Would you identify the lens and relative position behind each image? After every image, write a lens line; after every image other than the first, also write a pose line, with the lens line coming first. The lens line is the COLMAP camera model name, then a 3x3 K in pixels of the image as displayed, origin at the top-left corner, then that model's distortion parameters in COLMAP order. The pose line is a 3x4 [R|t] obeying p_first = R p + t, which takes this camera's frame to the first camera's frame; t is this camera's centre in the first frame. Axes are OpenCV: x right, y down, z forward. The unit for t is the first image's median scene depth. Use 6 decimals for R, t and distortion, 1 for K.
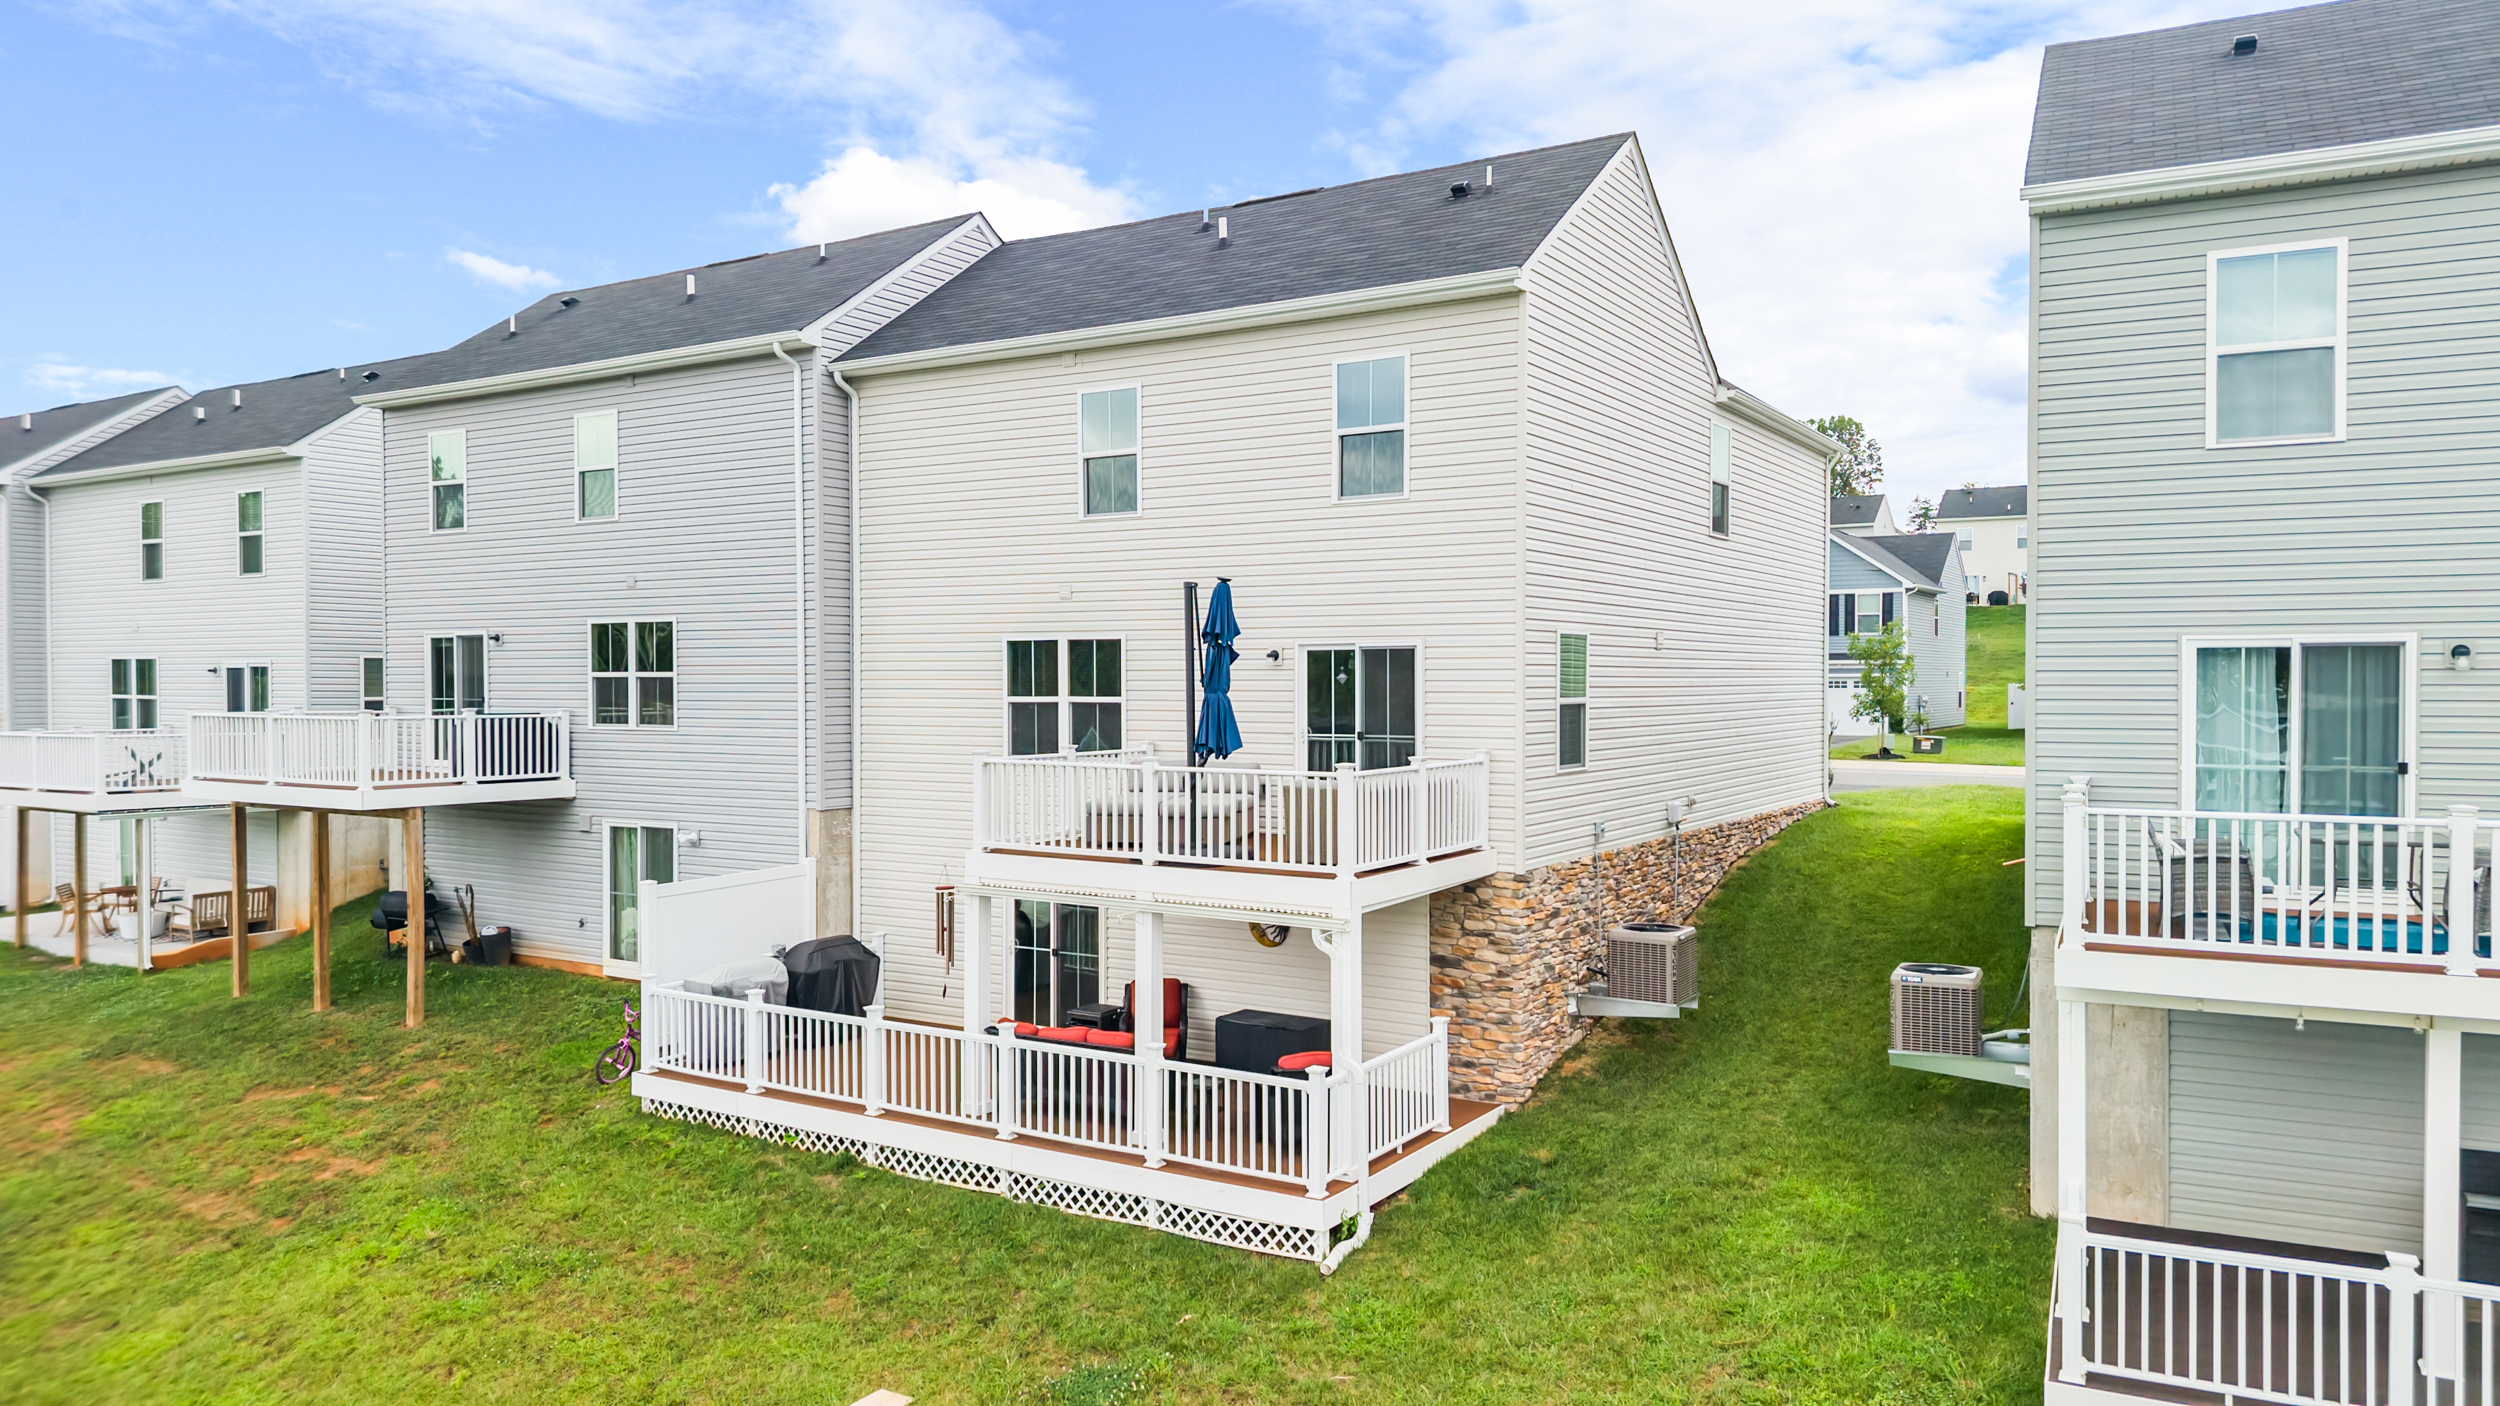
lens RADIAL K [[1689.2, 0, 1233.9], [0, 1689.2, 684.5], [0, 0, 1]] dist [0.021687, -0.028233]
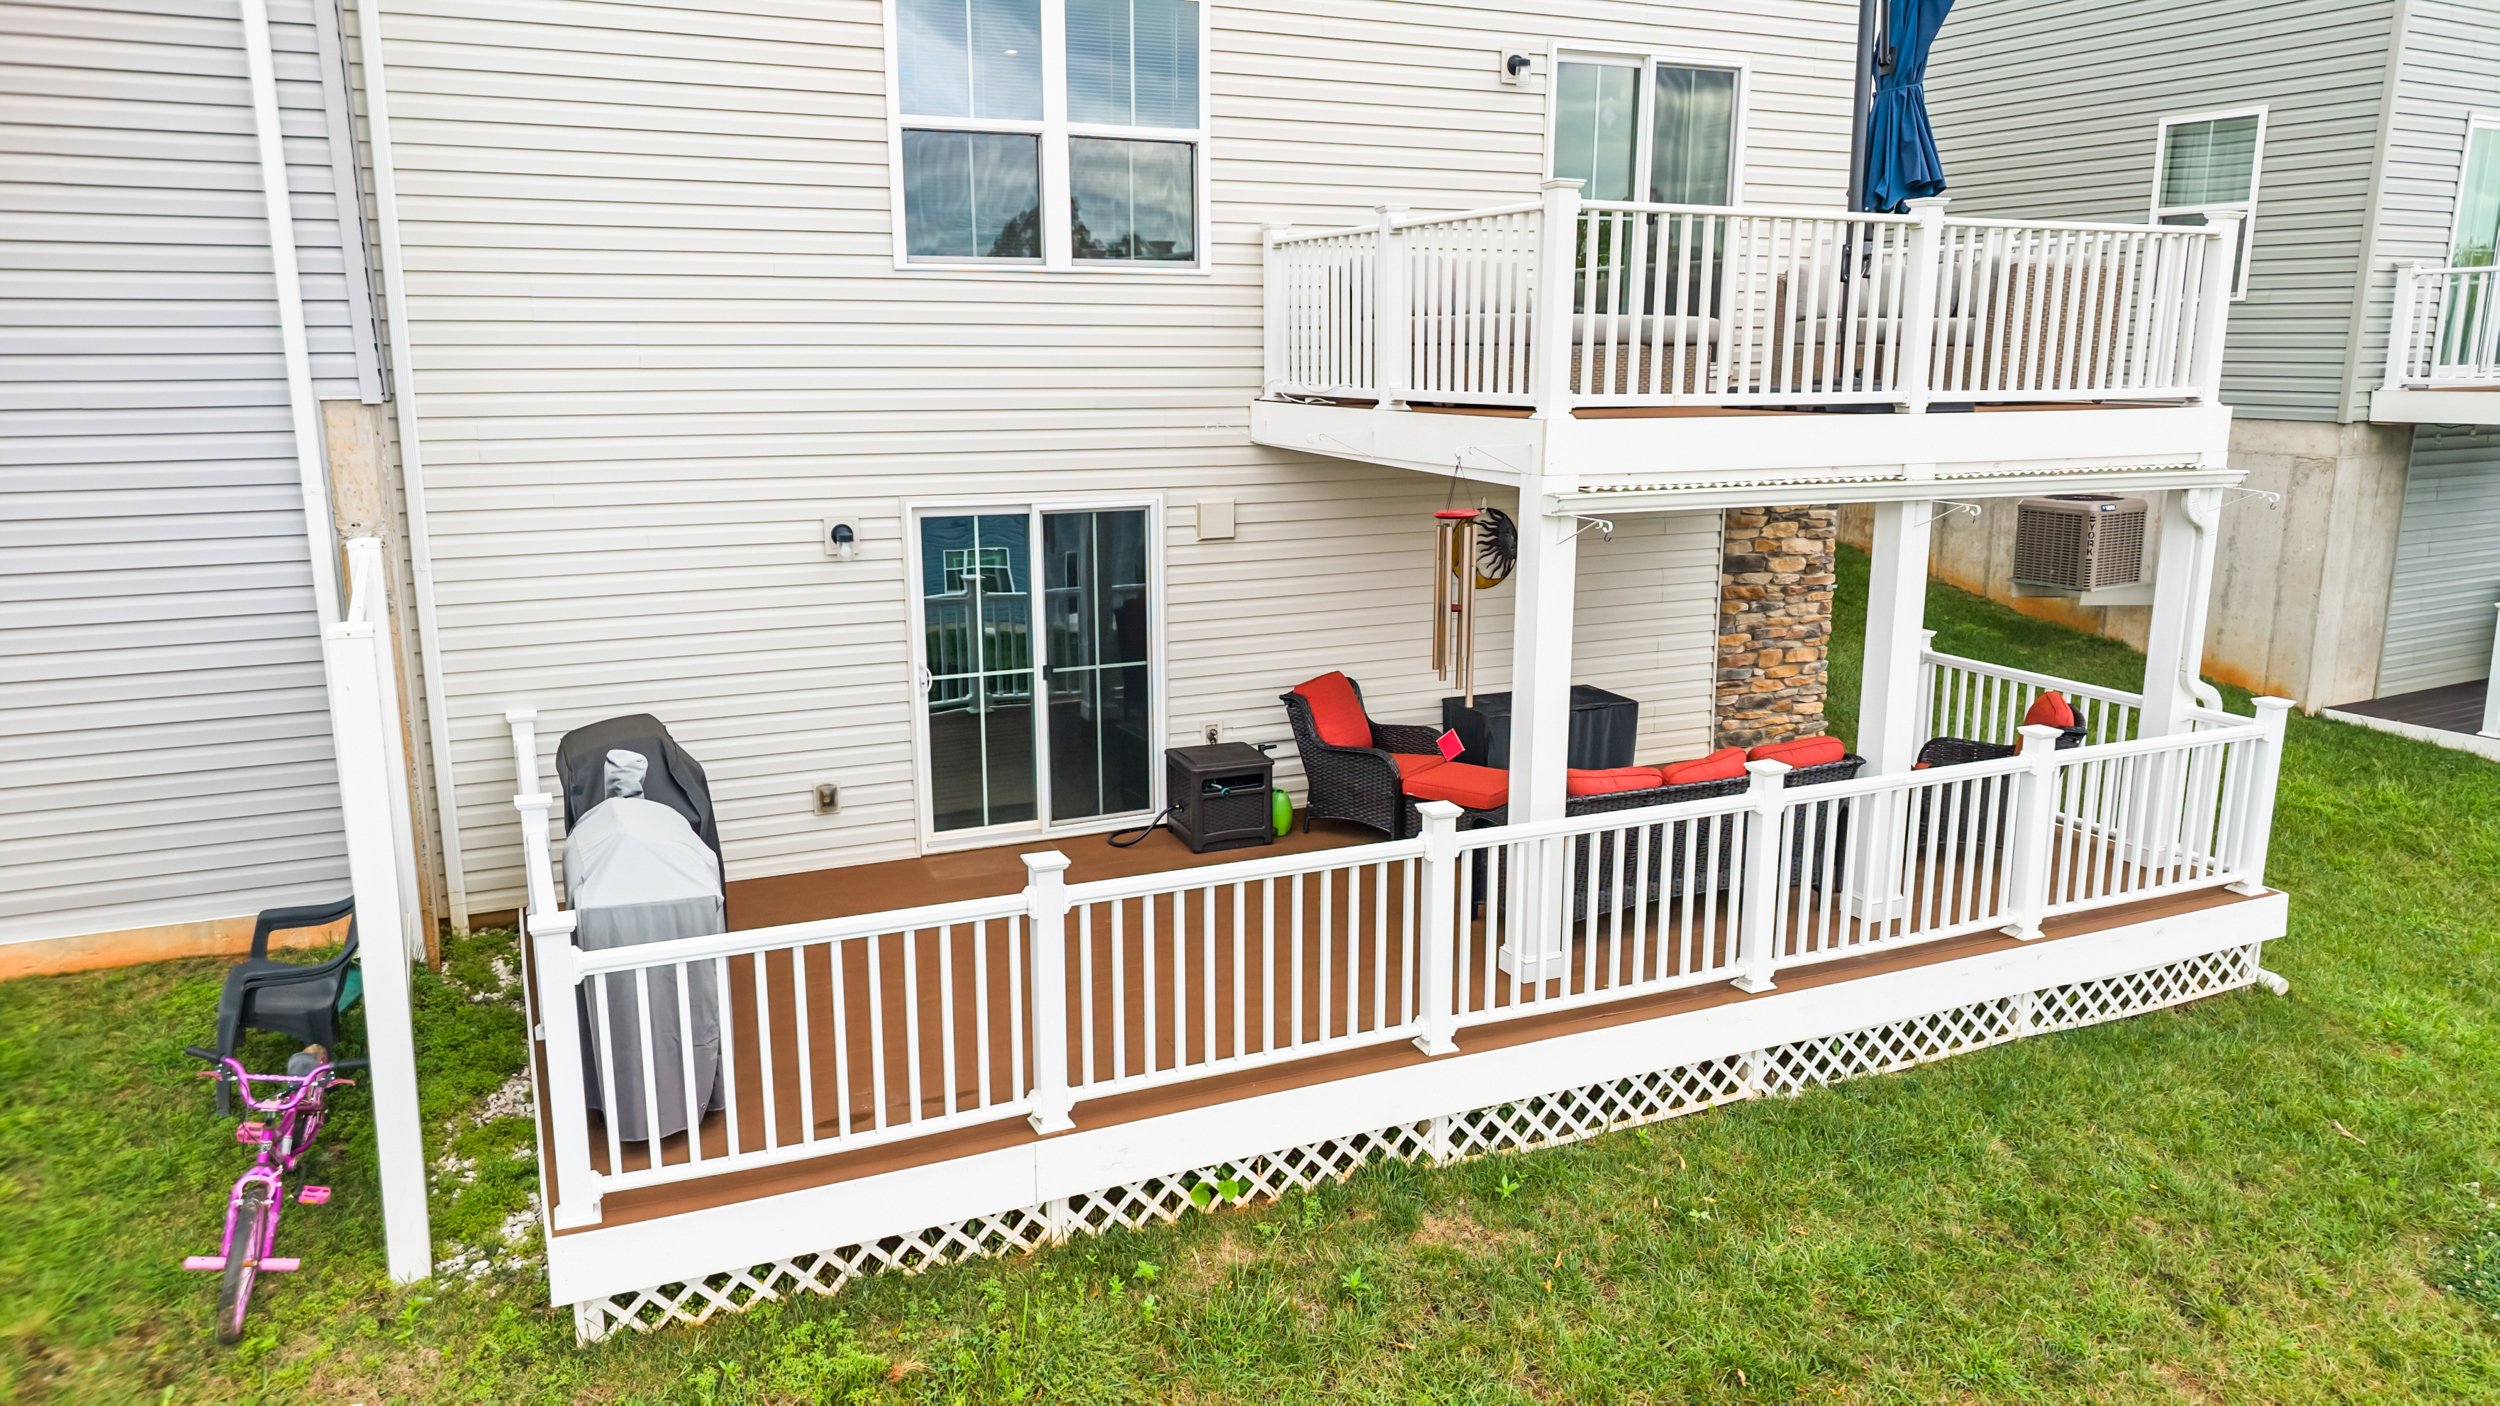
lens RADIAL K [[1689.2, 0, 1233.3], [0, 1689.2, 715.9], [0, 0, 1]] dist [0.021687, -0.028233]
pose [[0.548750, -0.177891, 0.816840, -0.541619], [0.007905, 0.978158, 0.207712, 0.078624], [-0.835949, -0.107525, 0.538171, 0.779232]]
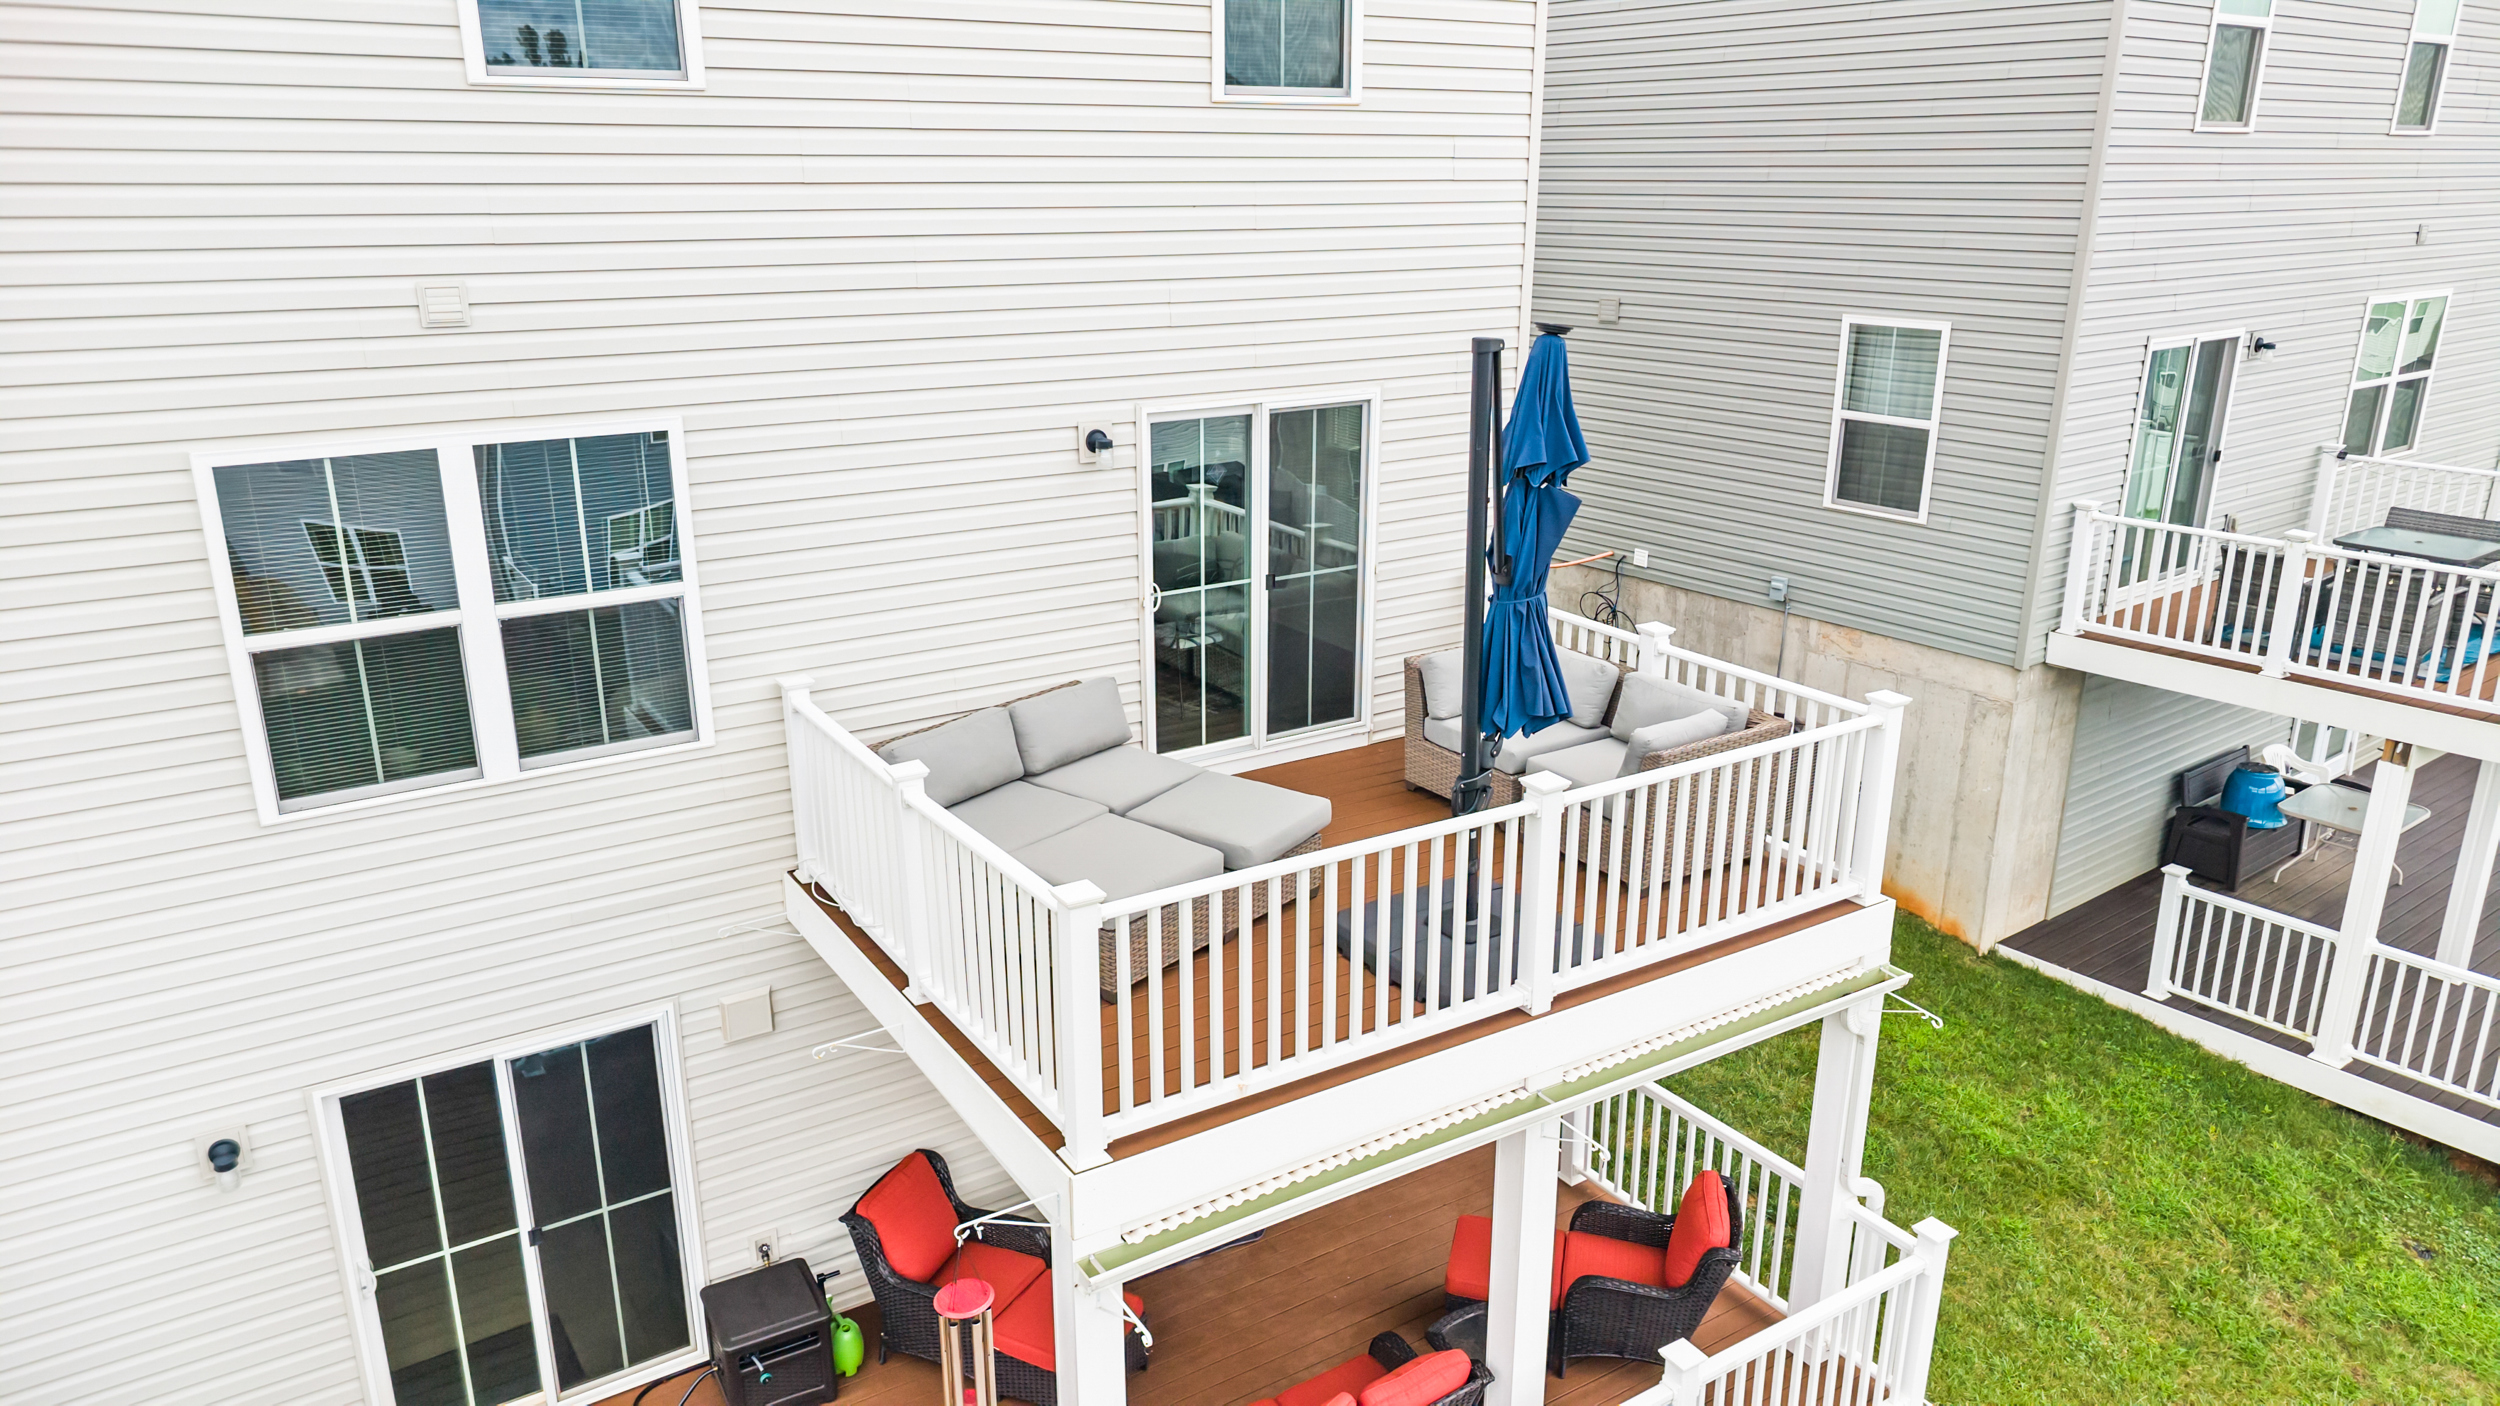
lens RADIAL K [[1689.2, 0, 1245.8], [0, 1689.2, 718.0], [0, 0, 1]] dist [0.021687, -0.028233]
pose [[0.417041, -0.277287, 0.865557, -0.393407], [0.006081, 0.953155, 0.302420, -0.087327], [-0.908867, -0.120858, 0.399191, 0.795405]]
